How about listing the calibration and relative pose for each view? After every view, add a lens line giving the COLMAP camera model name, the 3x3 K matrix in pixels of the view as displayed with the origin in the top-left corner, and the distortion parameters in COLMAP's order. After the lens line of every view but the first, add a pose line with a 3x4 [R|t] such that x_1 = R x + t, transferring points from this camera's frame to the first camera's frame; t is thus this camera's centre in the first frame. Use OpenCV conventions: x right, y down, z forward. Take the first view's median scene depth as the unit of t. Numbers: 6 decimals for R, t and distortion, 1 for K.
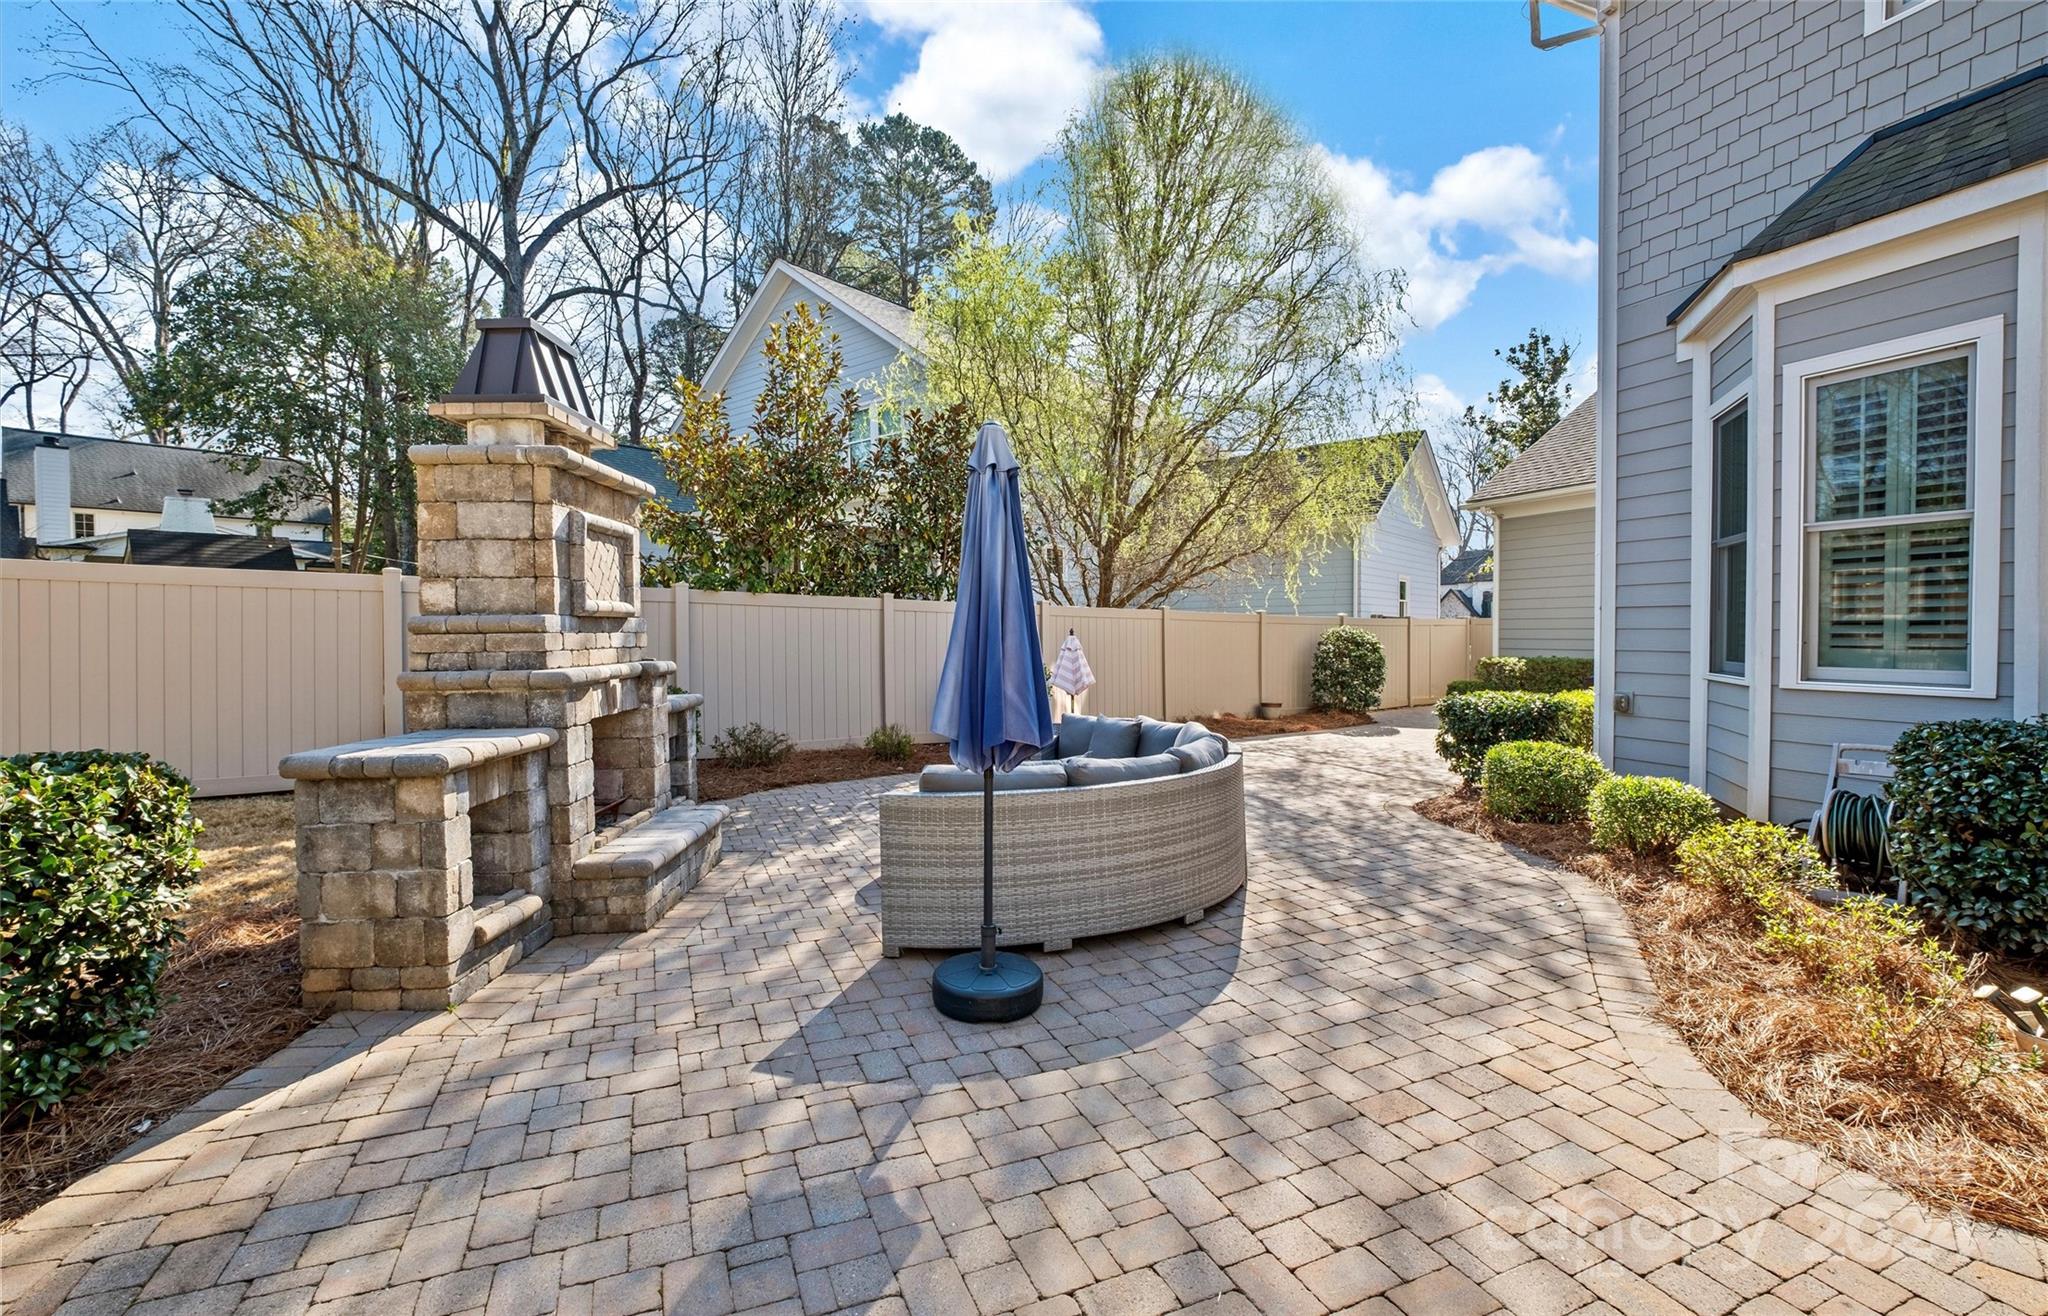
lens RADIAL K [[889.5, 0, 1022.9], [0, 889.5, 644.8], [0, 0, 1]] dist [-0.002627, -0.001464]
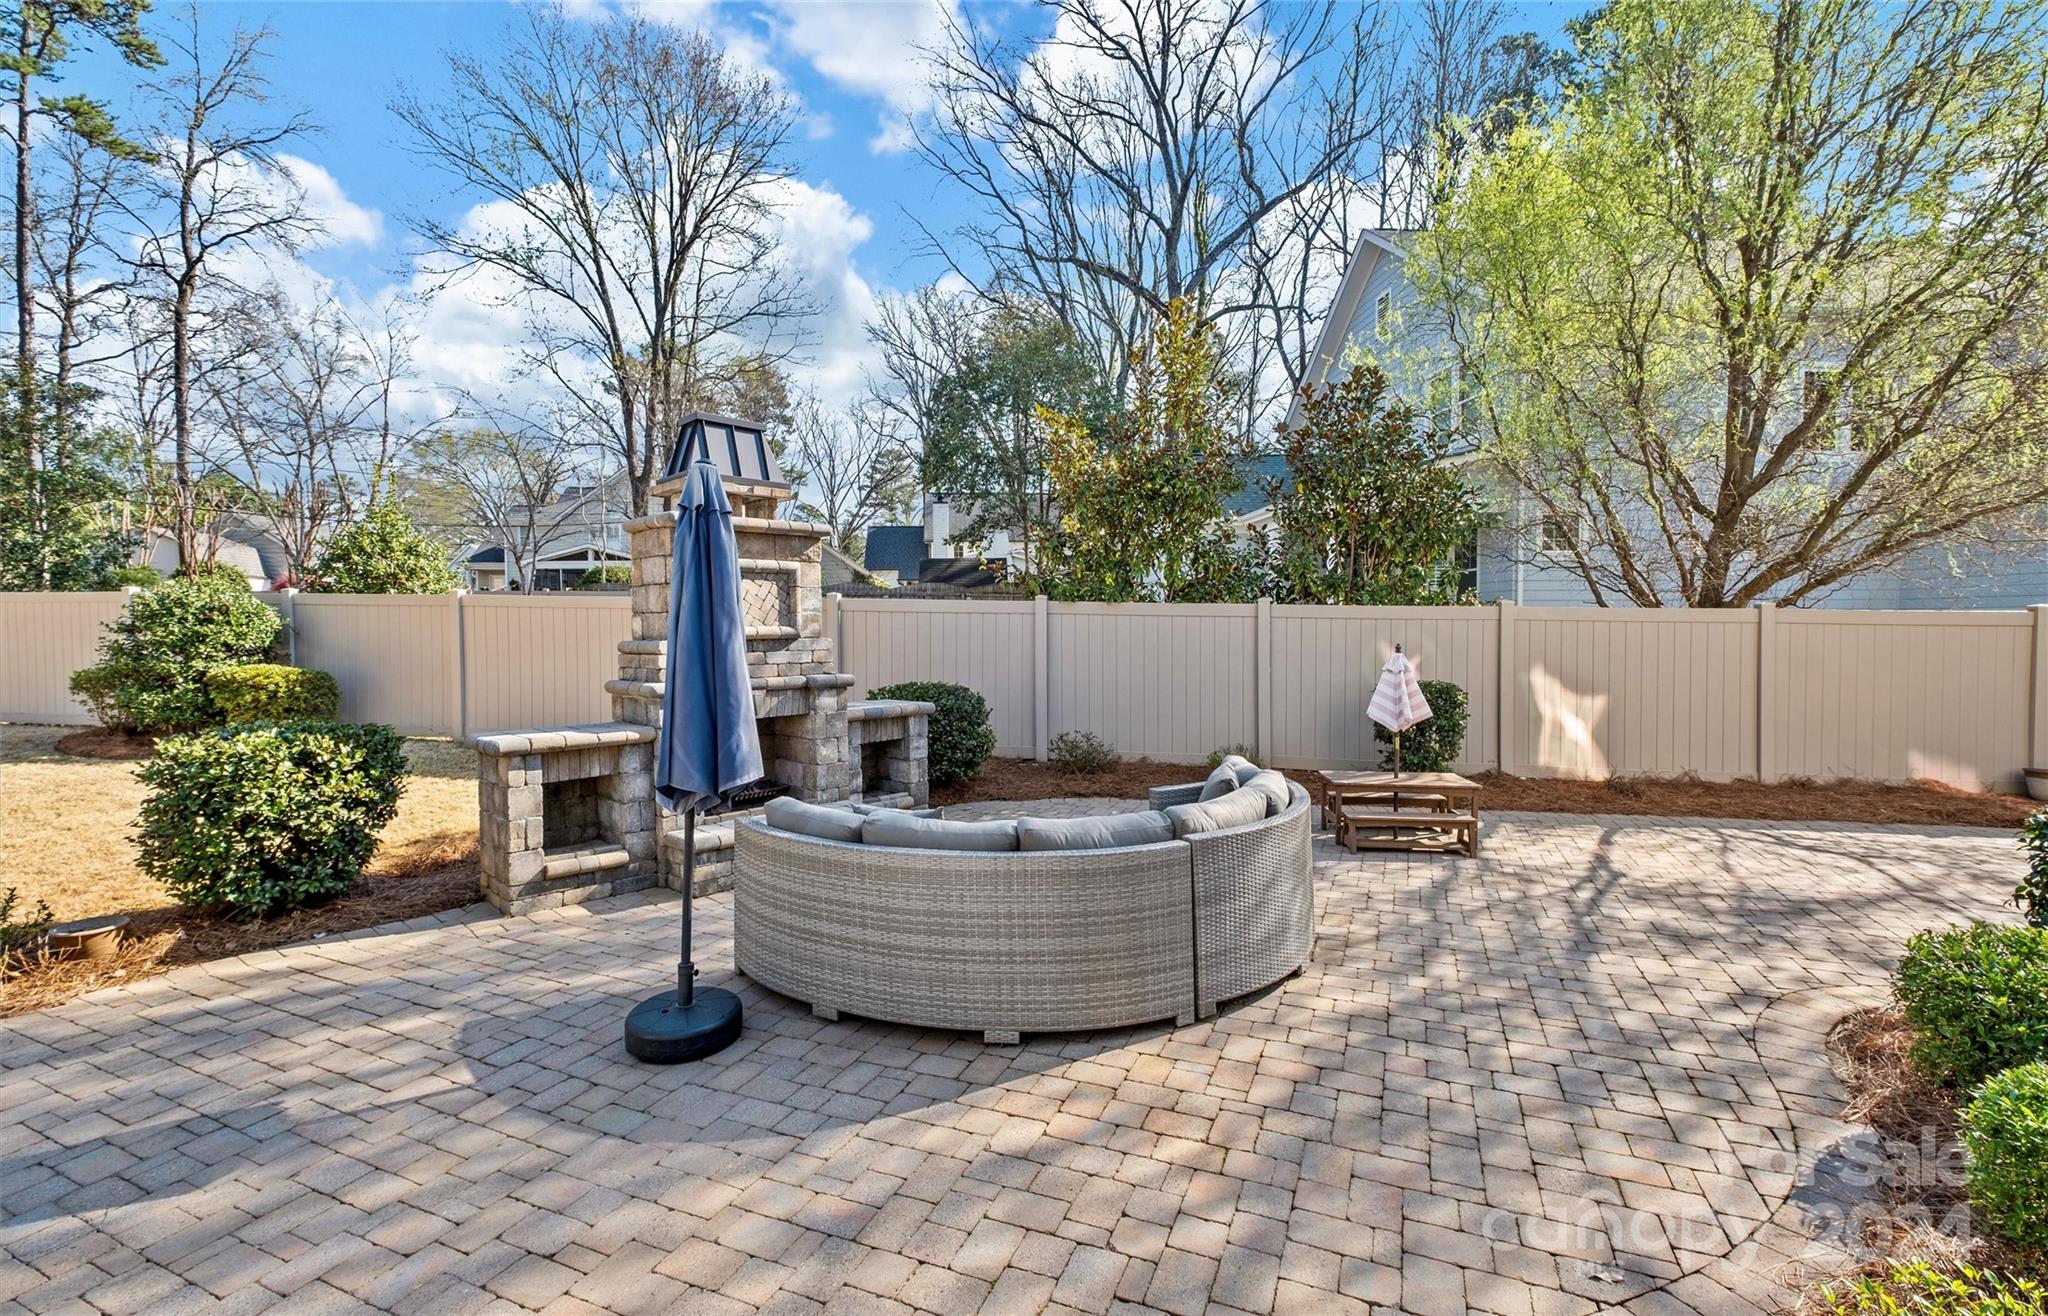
lens RADIAL K [[889.5, 0, 1030.7], [0, 889.5, 643.3], [0, 0, 1]] dist [-0.002627, -0.001464]
pose [[0.690944, 0.016272, -0.722725, 0.638562], [-0.009603, 0.999865, 0.013330, -0.042869], [0.722844, -0.002270, 0.691008, 0.395710]]
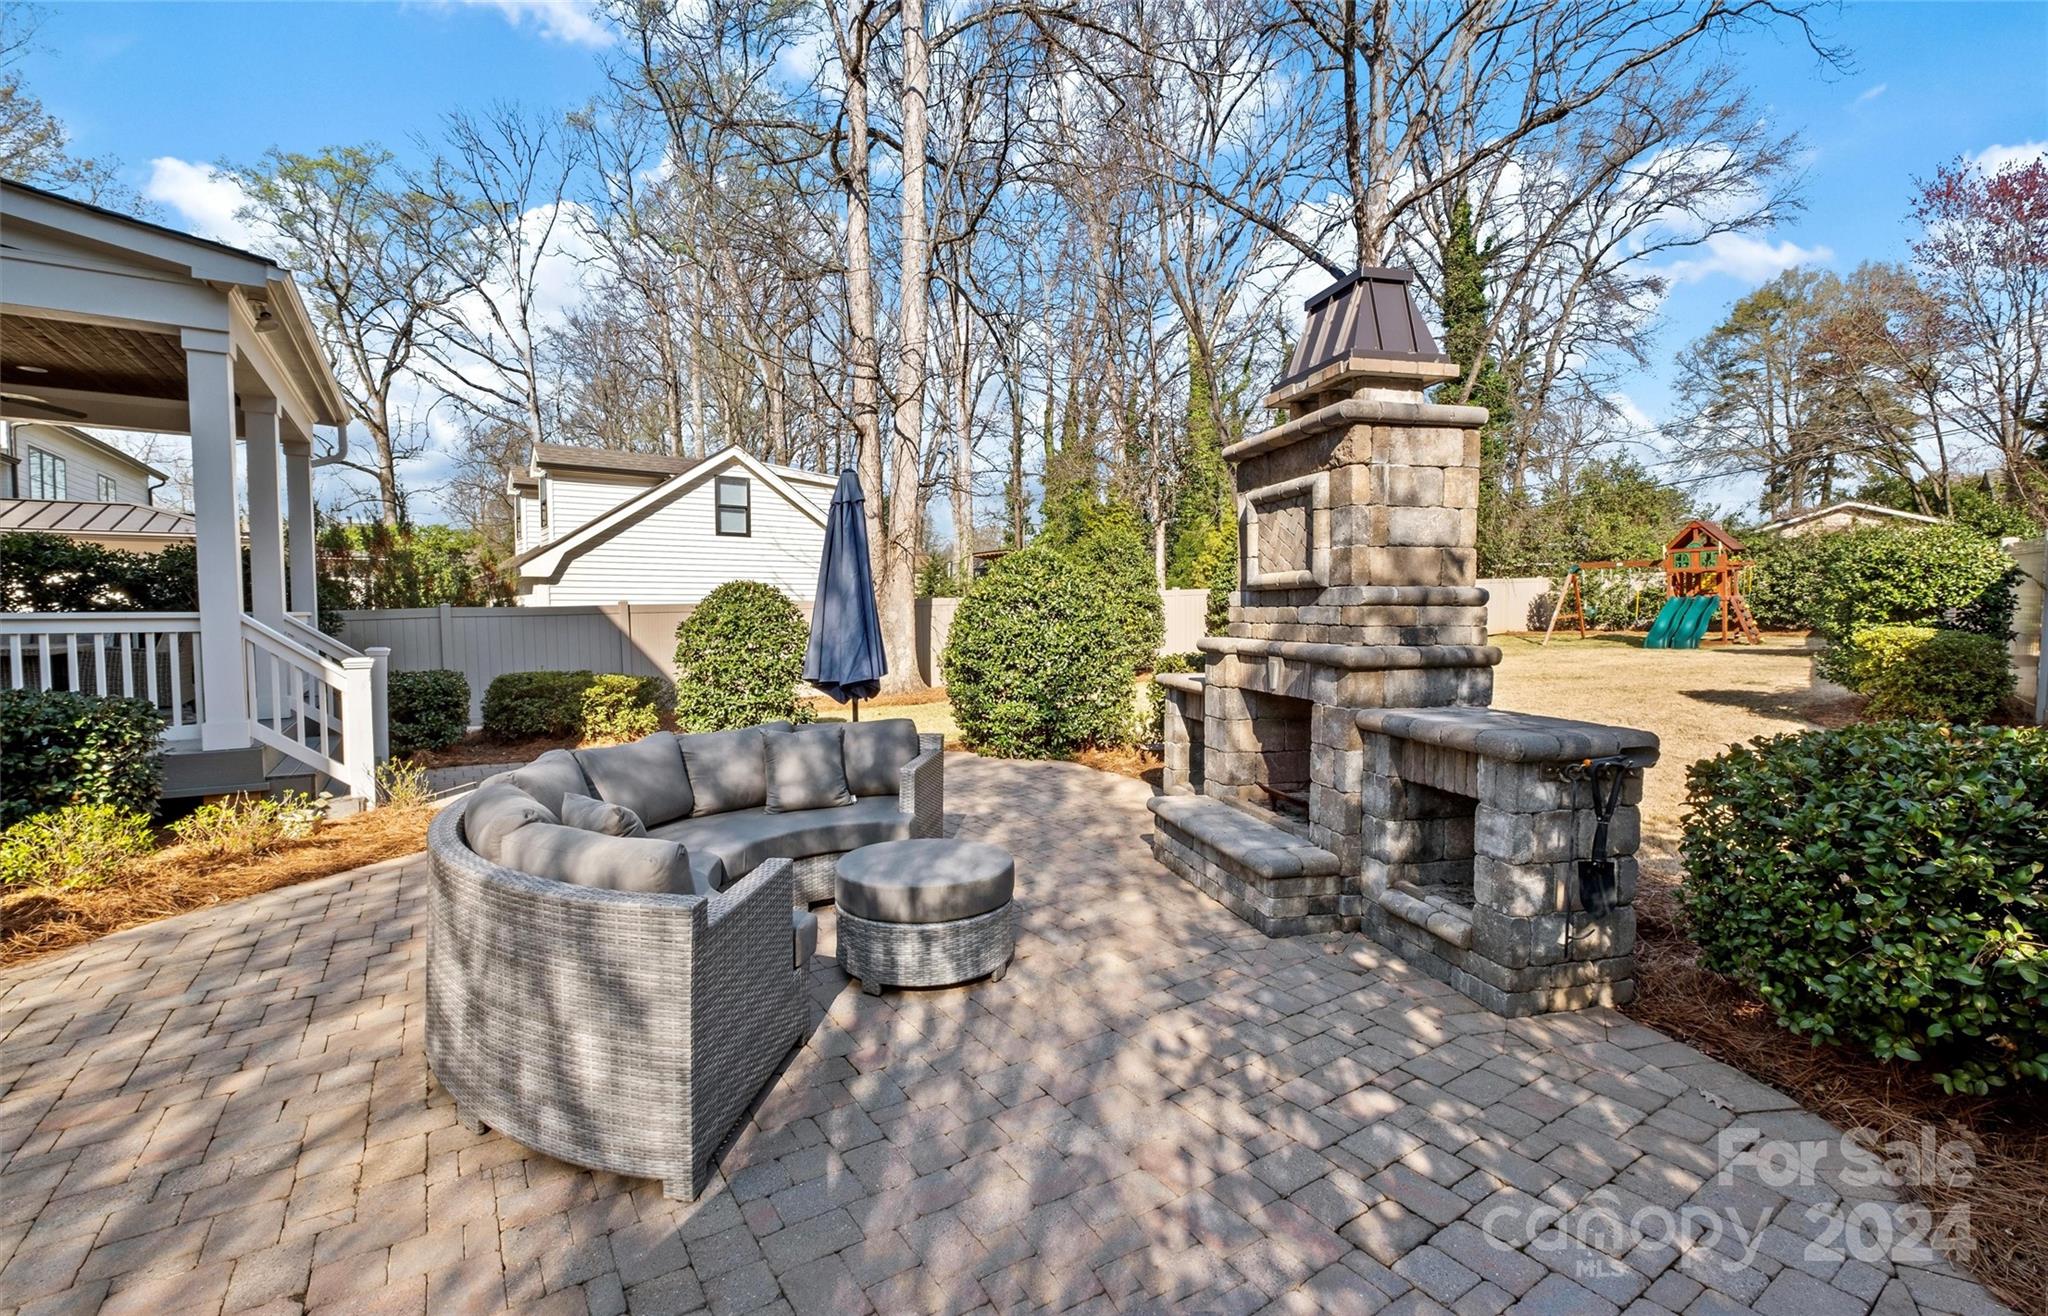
lens RADIAL K [[889.5, 0, 1015.7], [0, 889.5, 646.5], [0, 0, 1]] dist [-0.002627, -0.001464]
pose [[-0.984858, 0.014627, -0.172748, -0.033771], [0.004202, 0.998156, 0.060559, -0.026859], [0.173315, 0.058916, -0.983103, 1.726428]]
